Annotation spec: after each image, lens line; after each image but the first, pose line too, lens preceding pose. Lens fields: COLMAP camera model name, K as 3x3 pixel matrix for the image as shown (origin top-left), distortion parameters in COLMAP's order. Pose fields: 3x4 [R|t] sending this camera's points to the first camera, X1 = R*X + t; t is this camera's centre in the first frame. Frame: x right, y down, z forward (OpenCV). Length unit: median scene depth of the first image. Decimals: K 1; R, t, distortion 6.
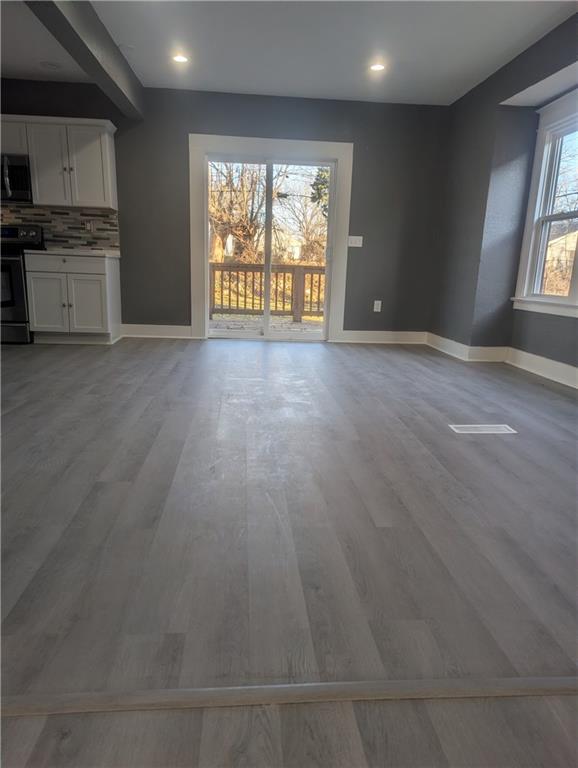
lens RADIAL K [[532.0, 0, 294.9], [0, 532.0, 384.7], [0, 0, 1]] dist [0.046036, -0.024705]
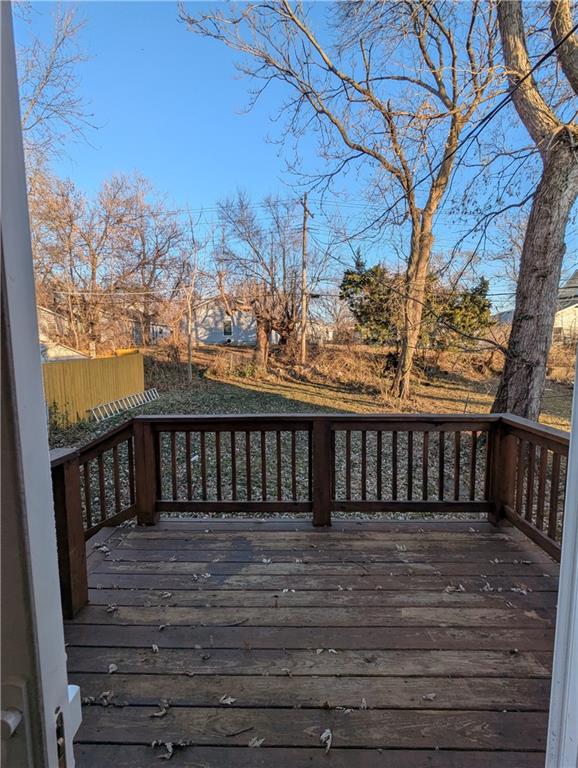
lens RADIAL K [[363.2, 0, 287.8], [0, 363.2, 381.7], [0, 0, 1]] dist [-0.000876, -0.000683]
pose [[0.992492, -0.032064, -0.118030, 0.005606], [0.018334, 0.993124, -0.115624, -0.070592], [0.120926, 0.112592, 0.986256, 0.213881]]
